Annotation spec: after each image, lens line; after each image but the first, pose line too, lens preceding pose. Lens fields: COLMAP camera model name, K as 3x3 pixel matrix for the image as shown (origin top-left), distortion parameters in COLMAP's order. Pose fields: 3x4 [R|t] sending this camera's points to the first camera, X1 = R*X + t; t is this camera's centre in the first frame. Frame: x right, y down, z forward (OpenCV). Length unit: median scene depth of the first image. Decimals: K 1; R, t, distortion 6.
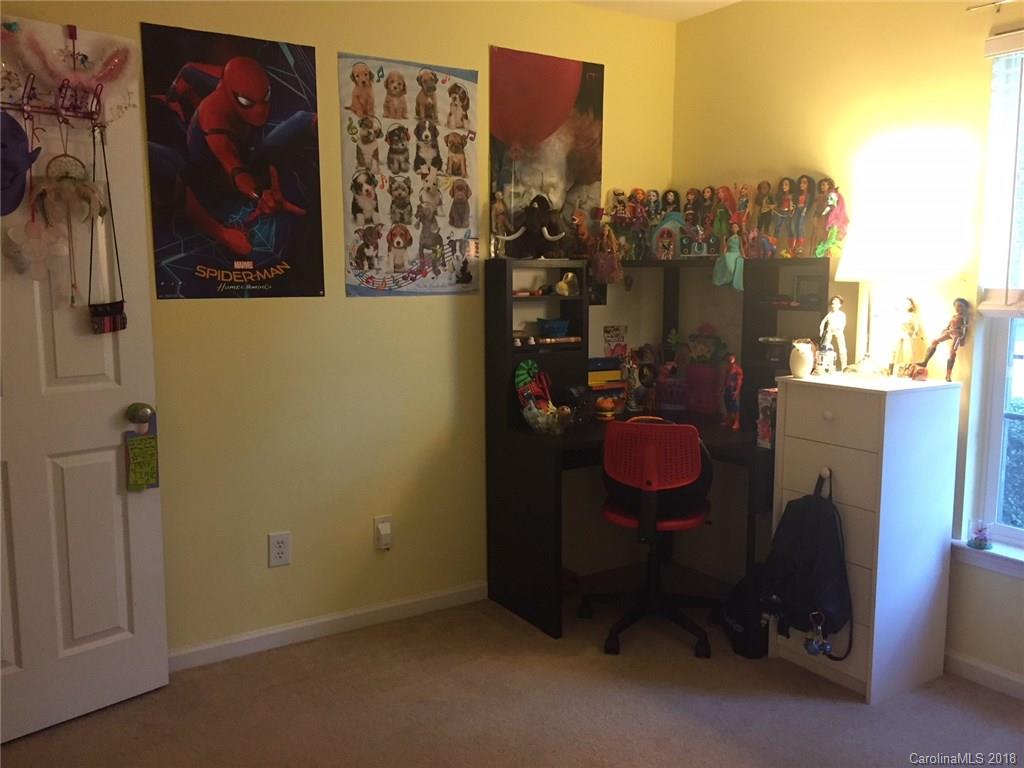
lens RADIAL K [[873.6, 0, 512.0], [0, 873.6, 384.0], [0, 0, 1]] dist [0.082701, -0.111462]
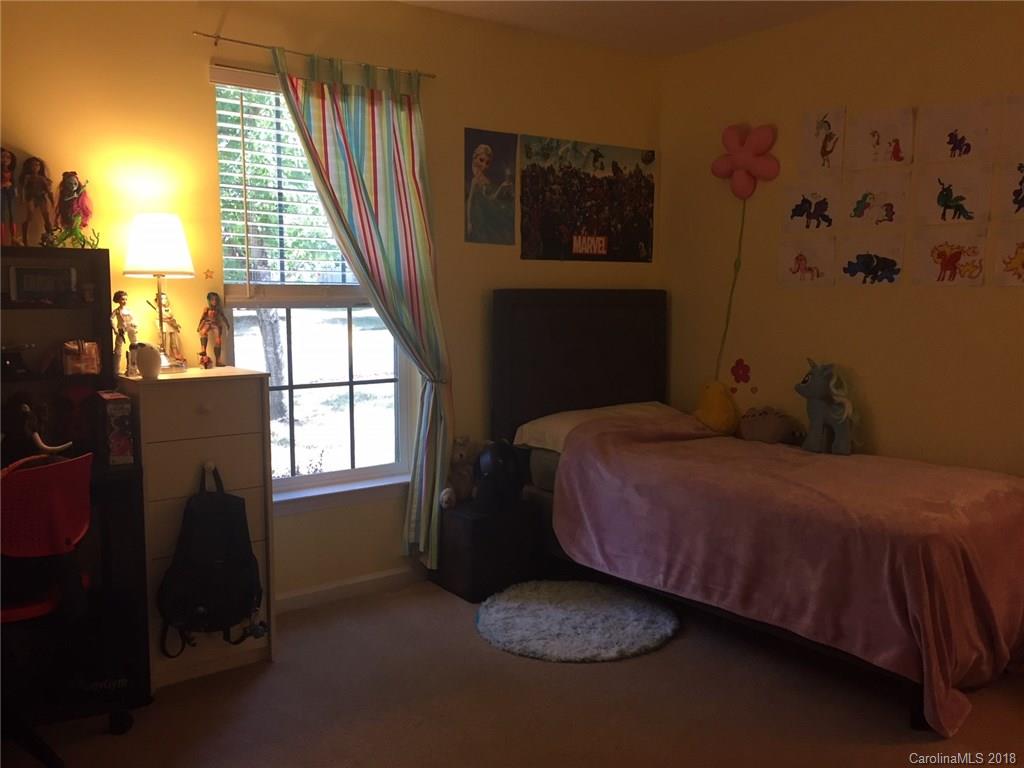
lens RADIAL K [[873.6, 0, 512.0], [0, 873.6, 384.0], [0, 0, 1]] dist [0.082701, -0.111462]
pose [[-0.076622, -0.098541, 0.992179, -0.604613], [0.131518, 0.985410, 0.108026, -0.049178], [-0.988348, 0.138766, -0.062544, 0.667367]]
